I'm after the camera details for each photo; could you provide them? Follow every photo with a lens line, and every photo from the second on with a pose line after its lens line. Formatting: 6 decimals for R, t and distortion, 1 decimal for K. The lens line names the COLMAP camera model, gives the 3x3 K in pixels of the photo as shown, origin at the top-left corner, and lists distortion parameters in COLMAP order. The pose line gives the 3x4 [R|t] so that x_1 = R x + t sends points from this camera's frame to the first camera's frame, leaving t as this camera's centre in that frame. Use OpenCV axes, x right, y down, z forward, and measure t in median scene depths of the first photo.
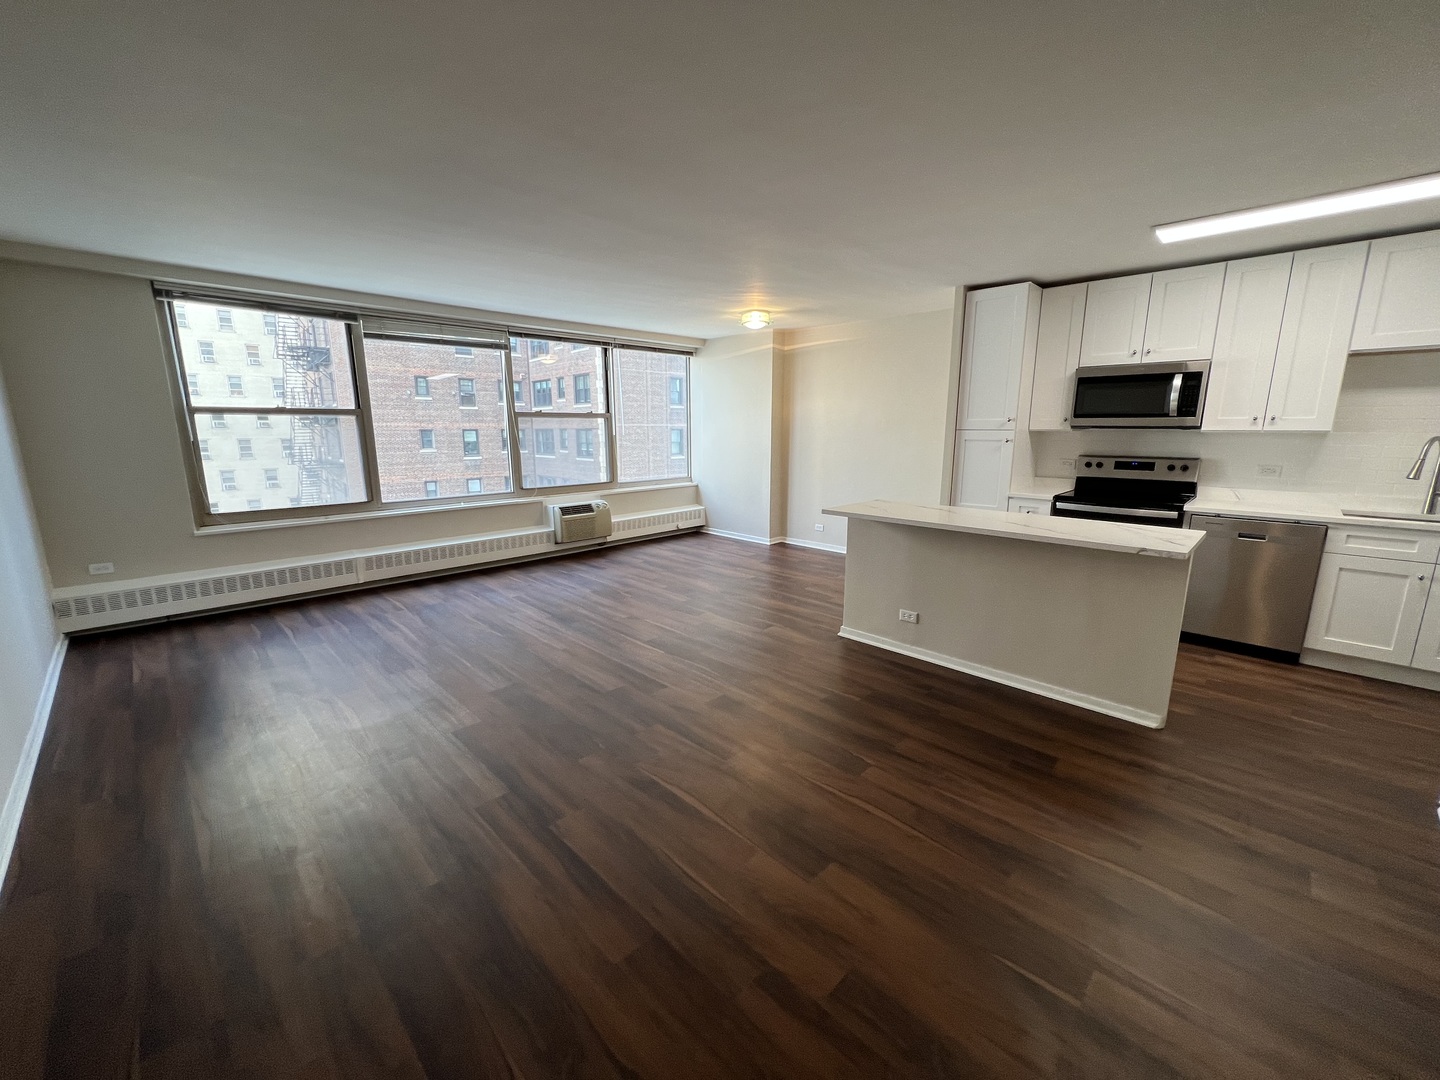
lens RADIAL K [[577.0, 0, 717.2], [0, 577.0, 539.9], [0, 0, 1]] dist [-0.001359, 0.000406]
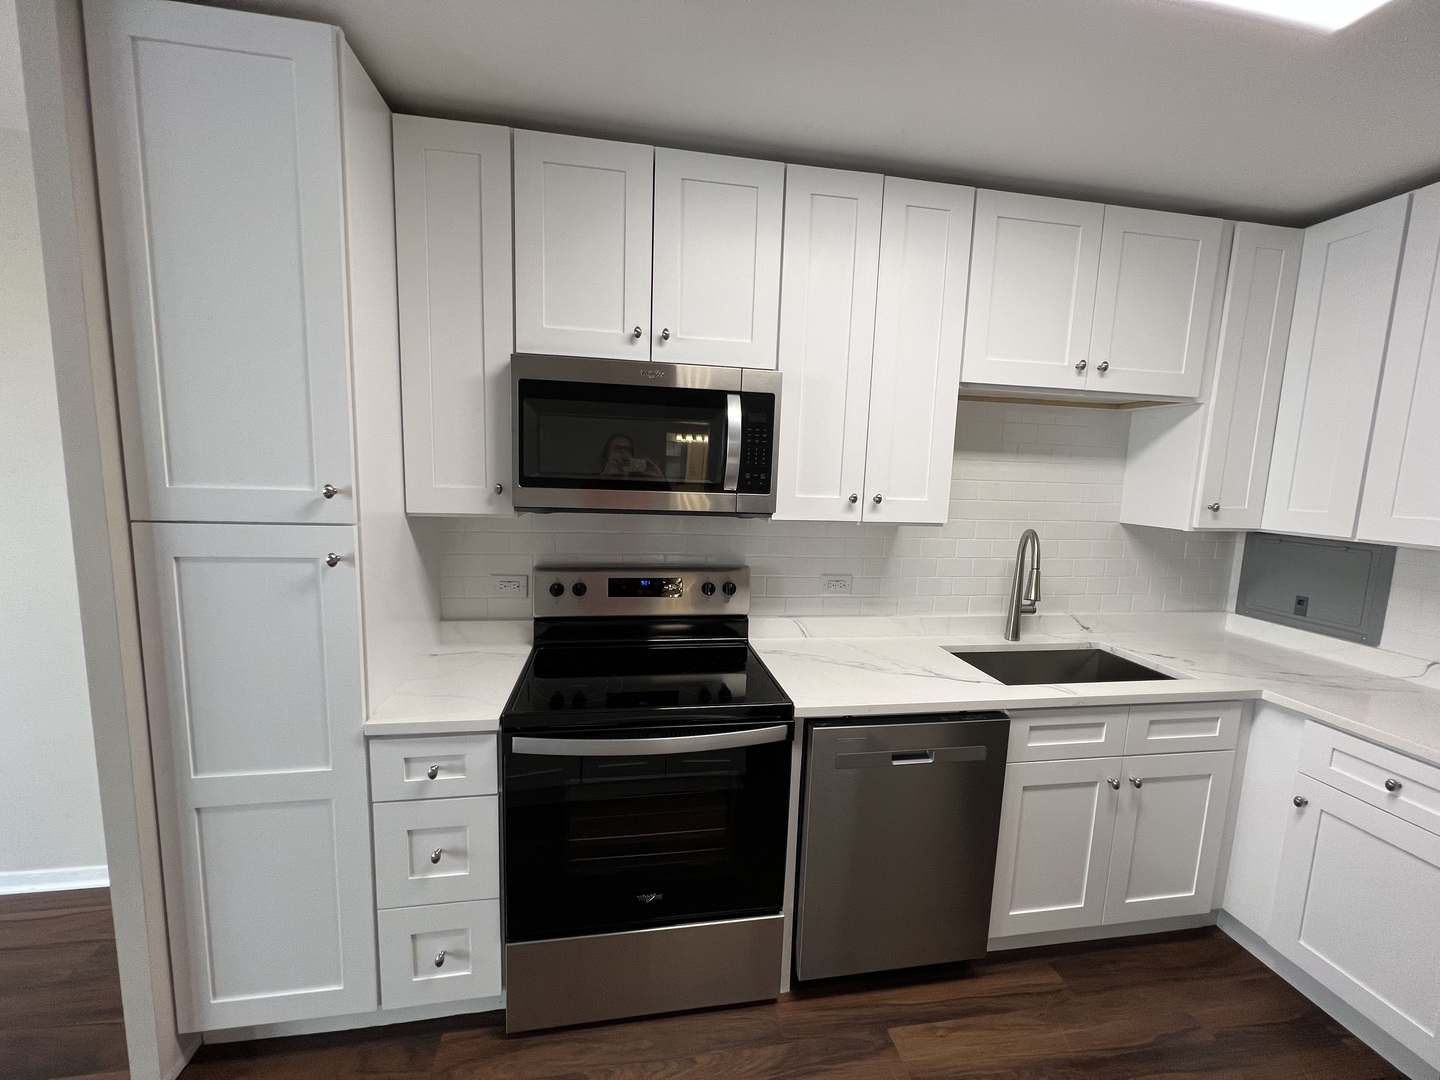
lens RADIAL K [[577.0, 0, 717.3], [0, 577.0, 539.1], [0, 0, 1]] dist [-0.001359, 0.000406]
pose [[0.581561, -0.078883, 0.809669, 0.427790], [0.125212, 0.992107, 0.006721, -0.181568], [-0.803809, 0.097472, 0.586848, 0.753308]]
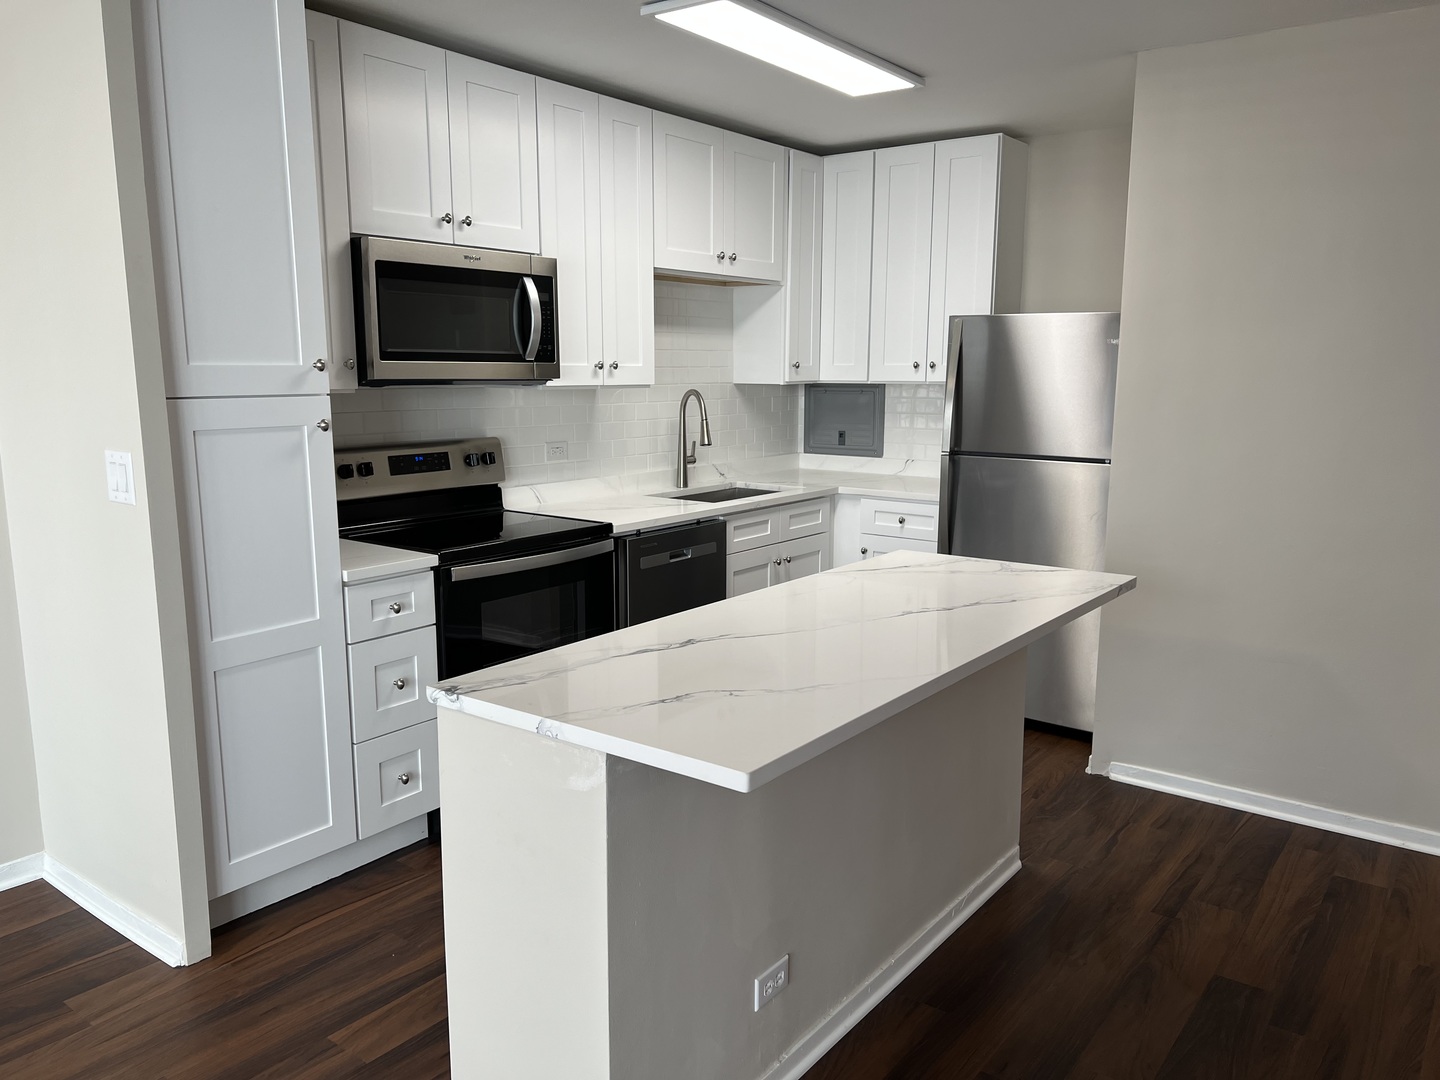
lens RADIAL K [[1082.9, 0, 724.7], [0, 1082.9, 553.0], [0, 0, 1]] dist [0.050131, -0.045197]
pose [[-0.139050, -0.170741, 0.975455, -0.201178], [0.190579, 0.961997, 0.195552, -0.204782], [-0.971774, 0.213093, -0.101227, 0.963538]]
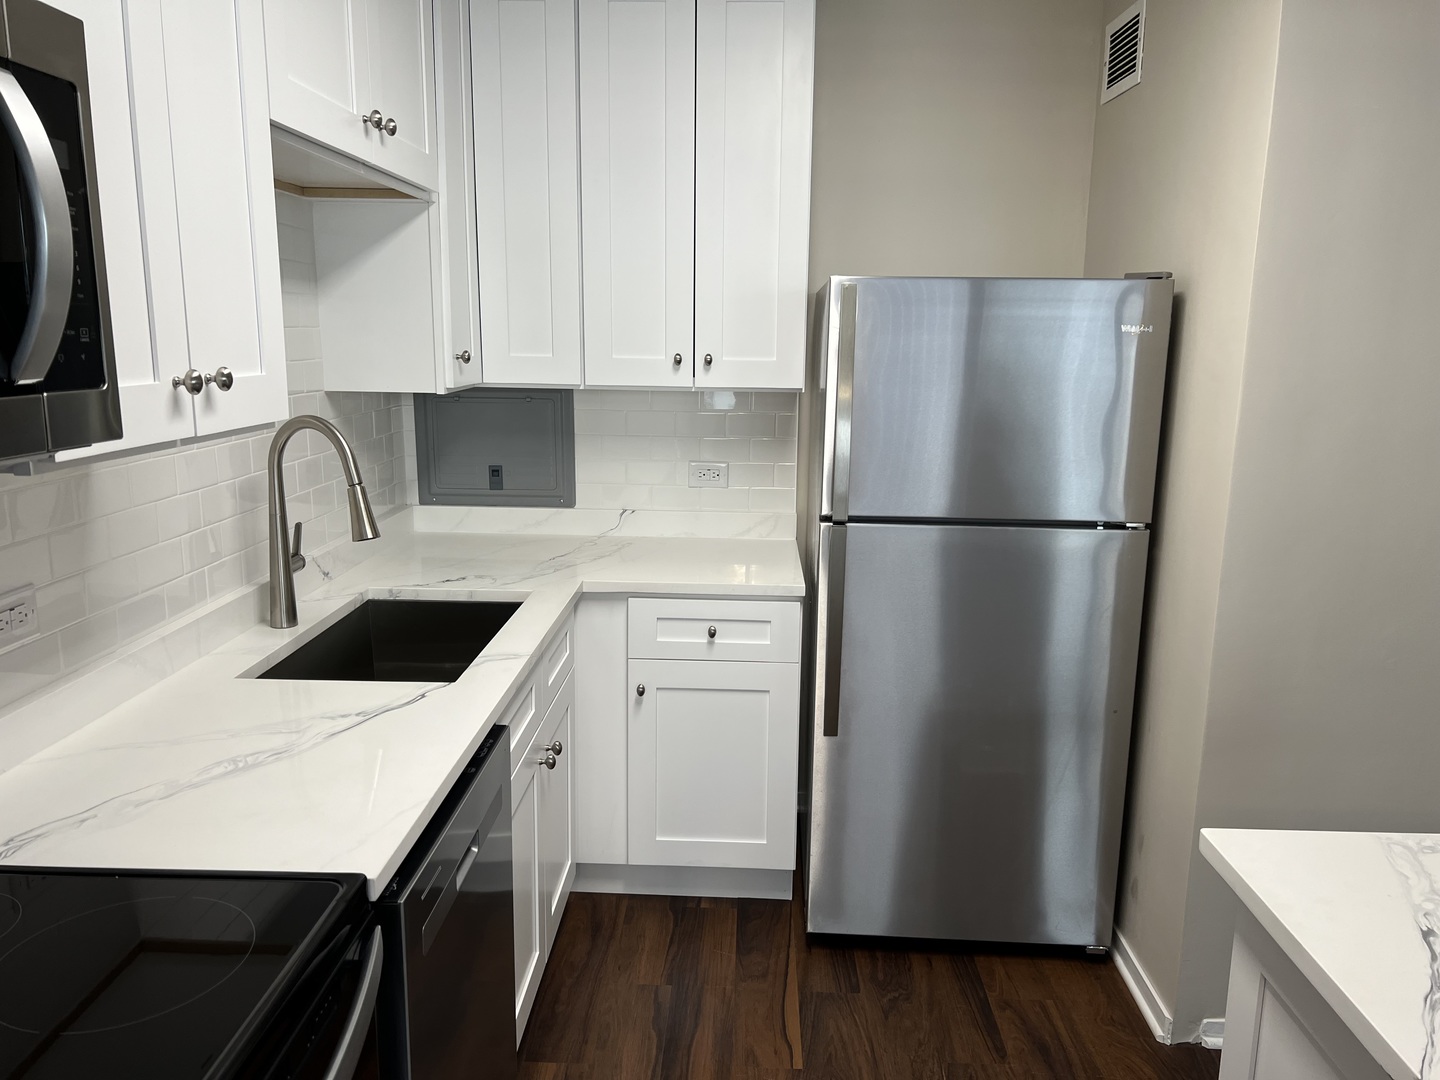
lens RADIAL K [[1082.9, 0, 724.1], [0, 1082.9, 546.5], [0, 0, 1]] dist [0.050131, -0.045197]
pose [[-0.687705, -0.148727, 0.710593, 0.488115], [0.129685, 0.937882, 0.321807, -0.239512], [-0.714314, 0.313461, -0.625698, 1.053654]]
